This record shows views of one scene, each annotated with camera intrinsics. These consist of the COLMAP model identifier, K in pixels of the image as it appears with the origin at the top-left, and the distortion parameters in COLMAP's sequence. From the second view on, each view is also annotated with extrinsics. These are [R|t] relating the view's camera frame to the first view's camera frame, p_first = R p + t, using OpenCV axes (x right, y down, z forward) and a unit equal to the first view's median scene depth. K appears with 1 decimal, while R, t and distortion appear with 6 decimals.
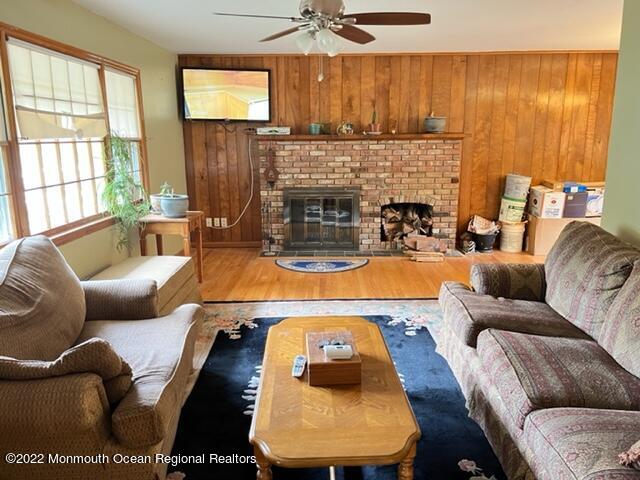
lens RADIAL K [[490.9, 0, 321.6], [0, 490.9, 240.4], [0, 0, 1]] dist [0.032139, -0.001872]
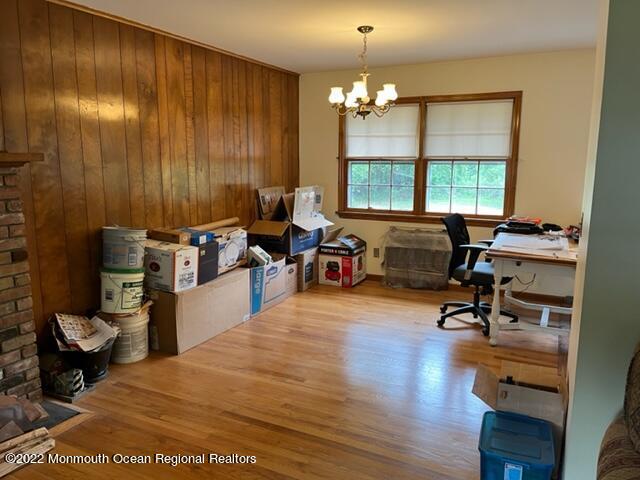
lens RADIAL K [[490.9, 0, 321.7], [0, 490.9, 236.0], [0, 0, 1]] dist [0.032139, -0.001872]
pose [[0.454641, -0.134243, 0.880500, -0.002826], [0.187534, 0.980843, 0.052709, -0.109799], [-0.870708, 0.141160, 0.471106, 0.531848]]
